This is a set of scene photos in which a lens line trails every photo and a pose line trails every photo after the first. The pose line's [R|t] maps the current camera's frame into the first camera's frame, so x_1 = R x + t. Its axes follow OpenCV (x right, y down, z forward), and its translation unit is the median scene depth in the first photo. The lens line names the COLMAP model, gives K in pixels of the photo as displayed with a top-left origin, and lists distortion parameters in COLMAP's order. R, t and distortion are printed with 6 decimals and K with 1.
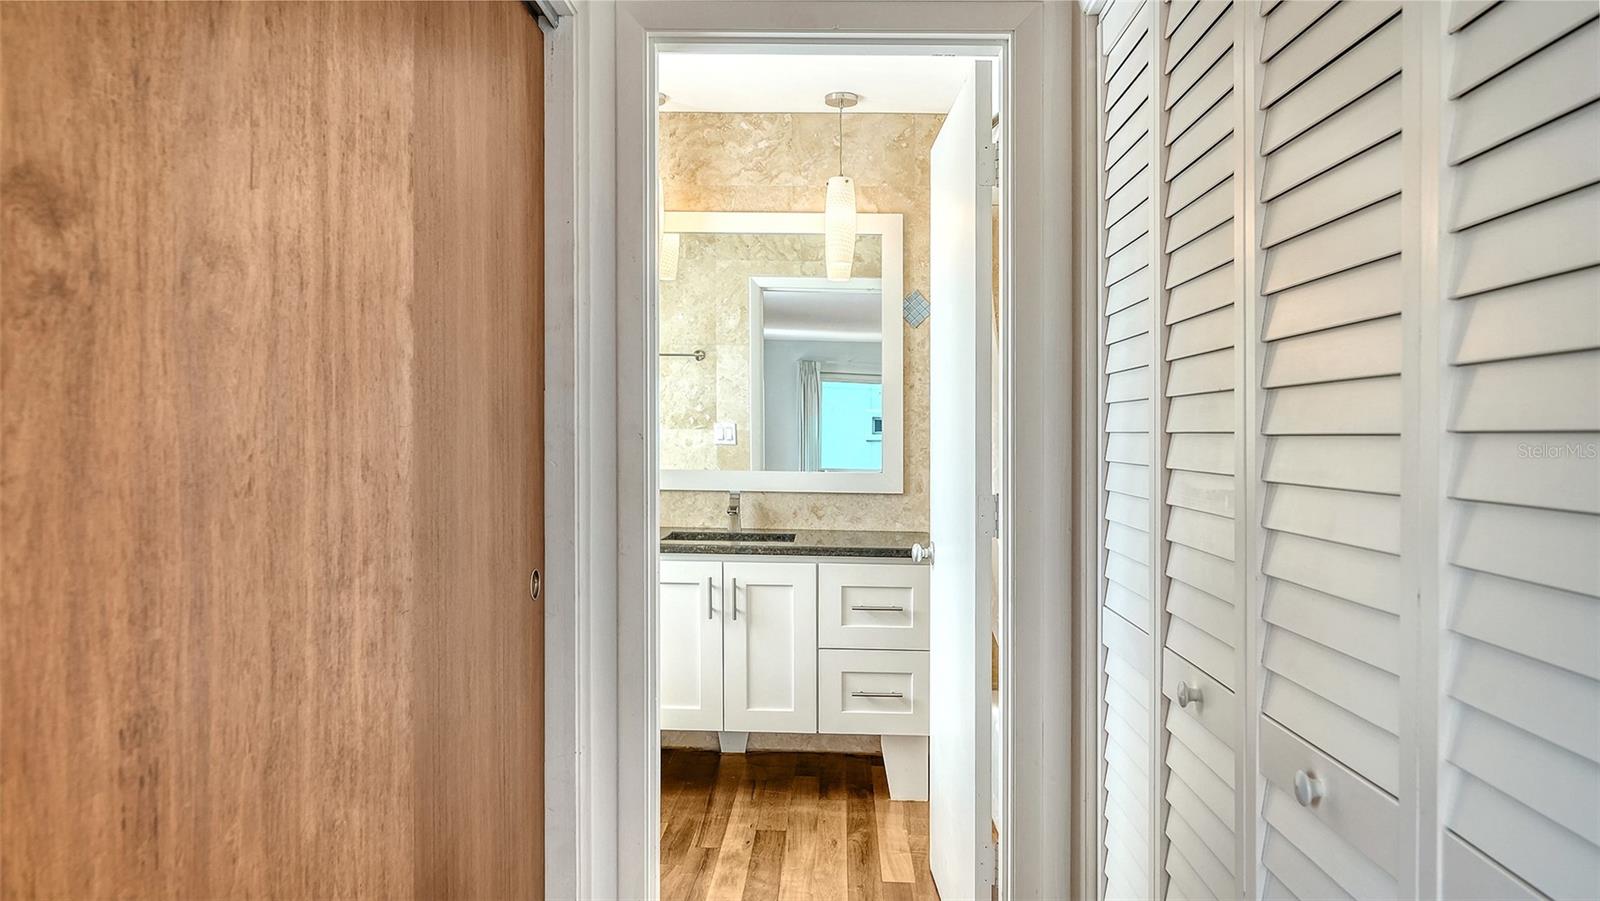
lens RADIAL K [[1102.3, 0, 800.6], [0, 1102.3, 446.1], [0, 0, 1]] dist [0.000176, 0.000007]
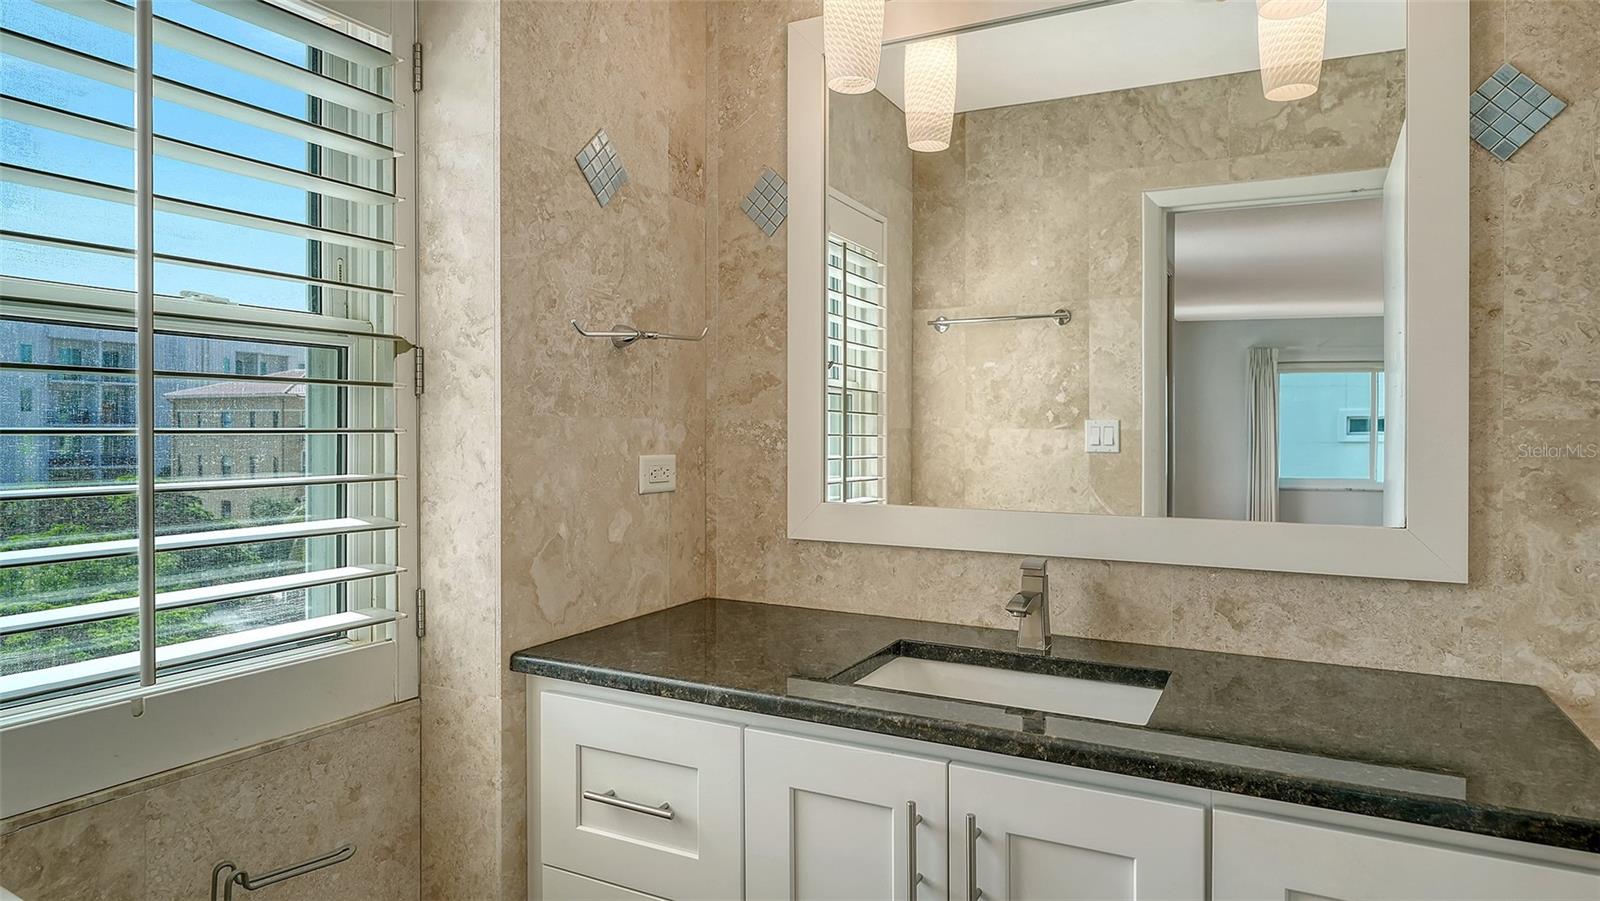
lens RADIAL K [[963.9, 0, 801.2], [0, 963.9, 457.7], [0, 0, 1]] dist [-0.027126, 0.001355]
pose [[0.900396, 0.005770, -0.435033, 0.018321], [-0.001913, 0.999955, 0.009304, -0.003282], [0.435067, -0.007546, 0.900366, 0.413631]]
